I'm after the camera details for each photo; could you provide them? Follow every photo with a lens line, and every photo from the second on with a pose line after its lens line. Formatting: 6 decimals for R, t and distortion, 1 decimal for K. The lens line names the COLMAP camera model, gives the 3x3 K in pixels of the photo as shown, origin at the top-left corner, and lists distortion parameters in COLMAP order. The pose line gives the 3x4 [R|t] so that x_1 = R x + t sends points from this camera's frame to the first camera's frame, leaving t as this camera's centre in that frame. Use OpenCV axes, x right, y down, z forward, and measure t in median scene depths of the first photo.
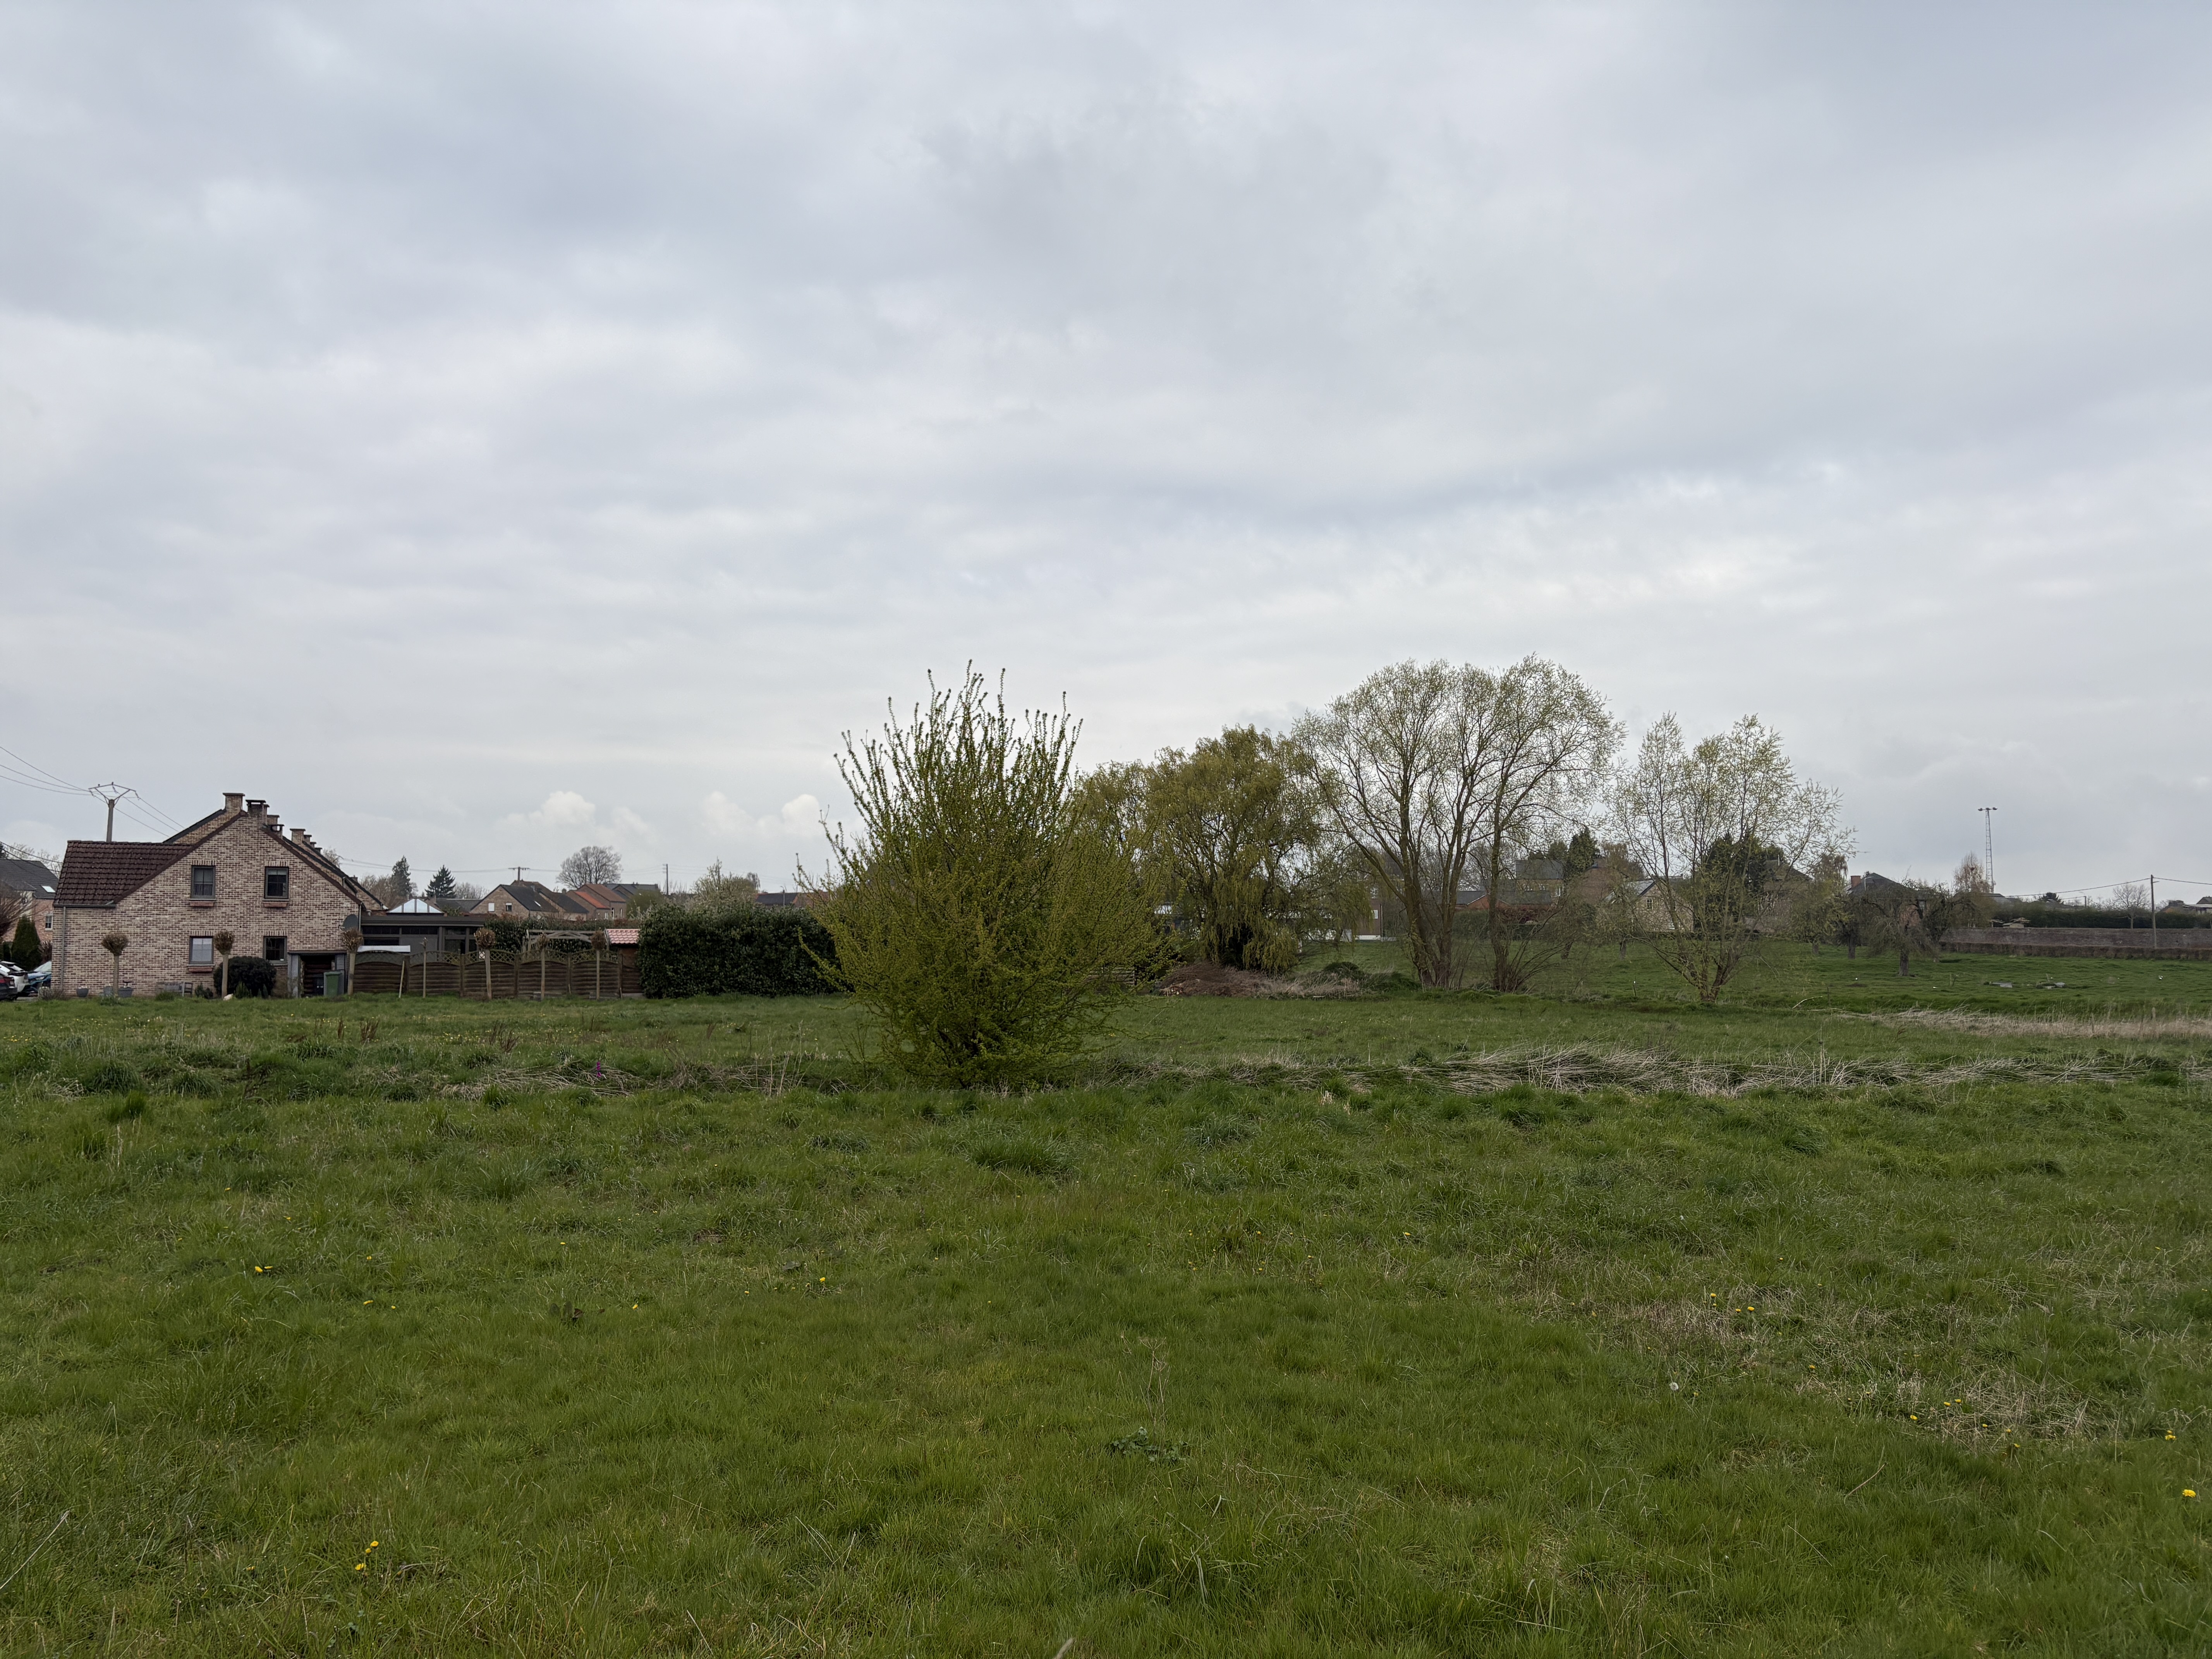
lens RADIAL K [[1649.3, 0, 1099.6], [0, 1649.3, 826.7], [0, 0, 1]] dist [0.057926, -0.062741]
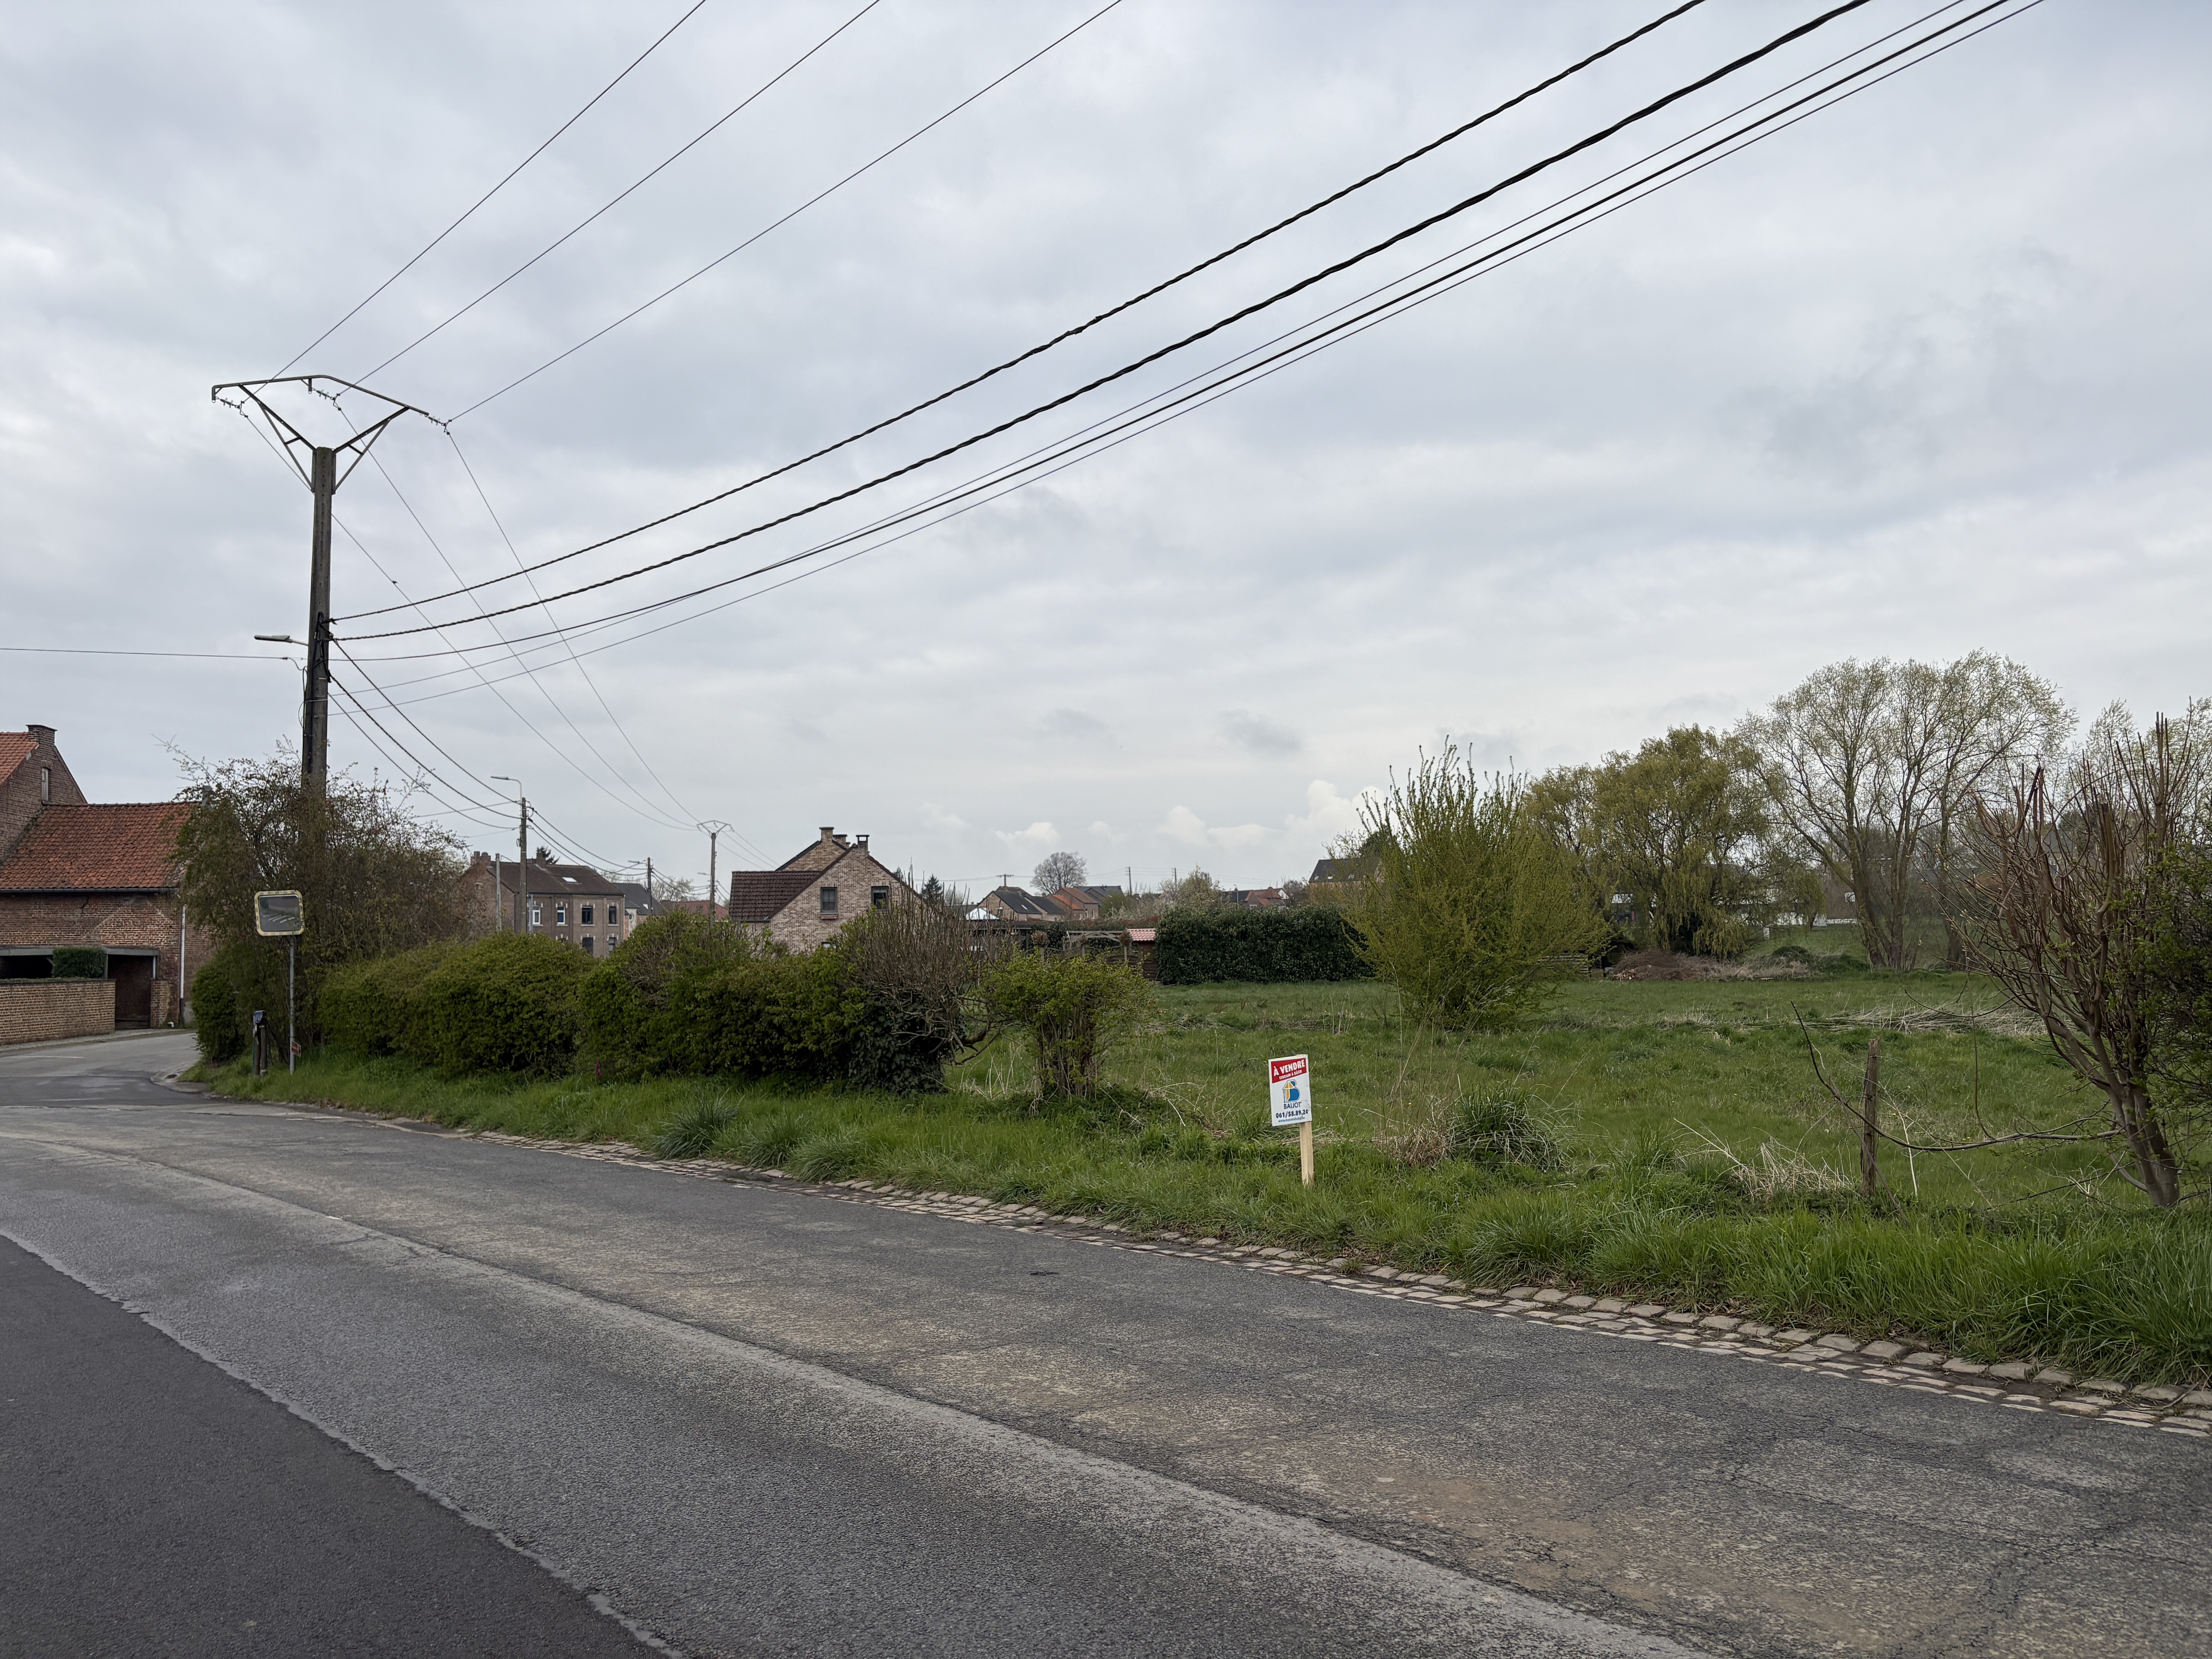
lens RADIAL K [[1670.8, 0, 1097.3], [0, 1670.8, 856.0], [0, 0, 1]] dist [0.056770, -0.065647]
pose [[0.964300, -0.034336, -0.262576, 0.002331], [0.040146, 0.999053, 0.016791, -0.012123], [0.261751, -0.026732, 0.964765, -0.166803]]
